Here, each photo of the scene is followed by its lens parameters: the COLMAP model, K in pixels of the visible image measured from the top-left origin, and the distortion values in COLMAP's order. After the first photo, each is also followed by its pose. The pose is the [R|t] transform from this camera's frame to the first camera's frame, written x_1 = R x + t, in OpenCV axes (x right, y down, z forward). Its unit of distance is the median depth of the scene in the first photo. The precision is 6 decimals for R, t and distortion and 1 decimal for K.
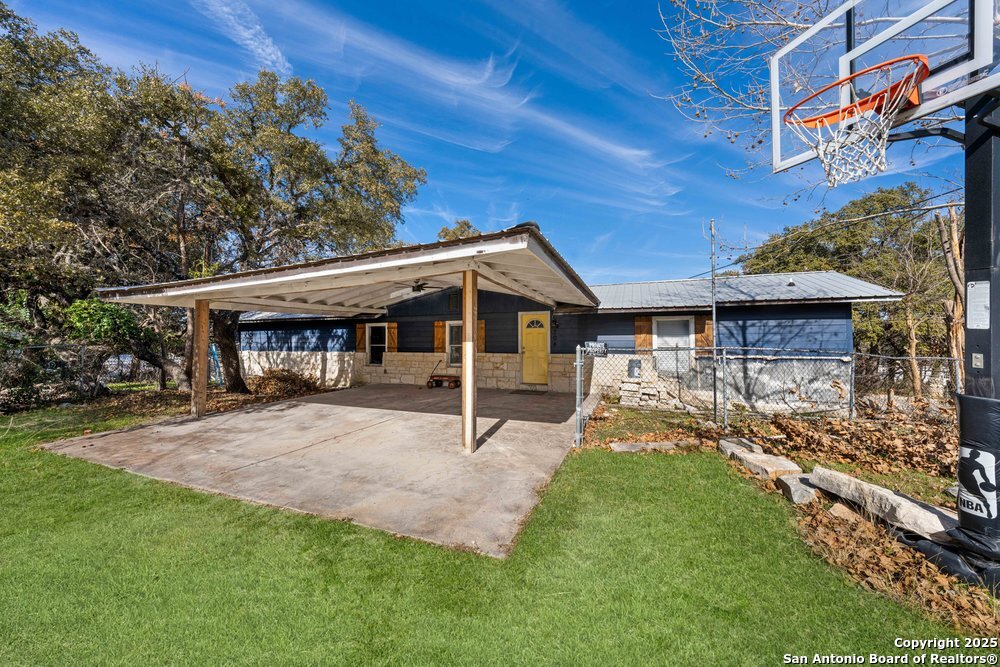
lens RADIAL K [[360.2, 0, 499.9], [0, 360.2, 324.0], [0, 0, 1]] dist [-0.008428, -0.000050]
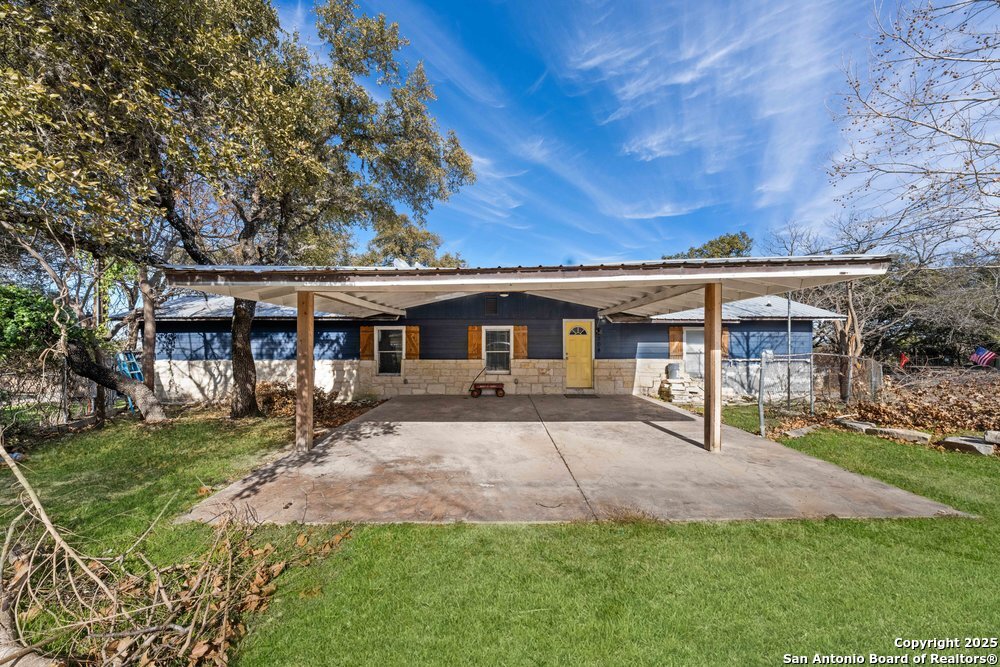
lens RADIAL K [[352.3, 0, 552.1], [0, 352.3, 329.6], [0, 0, 1]] dist [-0.001806, -0.000052]
pose [[0.925082, 0.020246, 0.379227, -0.358783], [-0.020055, 0.999789, -0.004456, 0.001914], [-0.379237, -0.003483, 0.925293, 0.077306]]
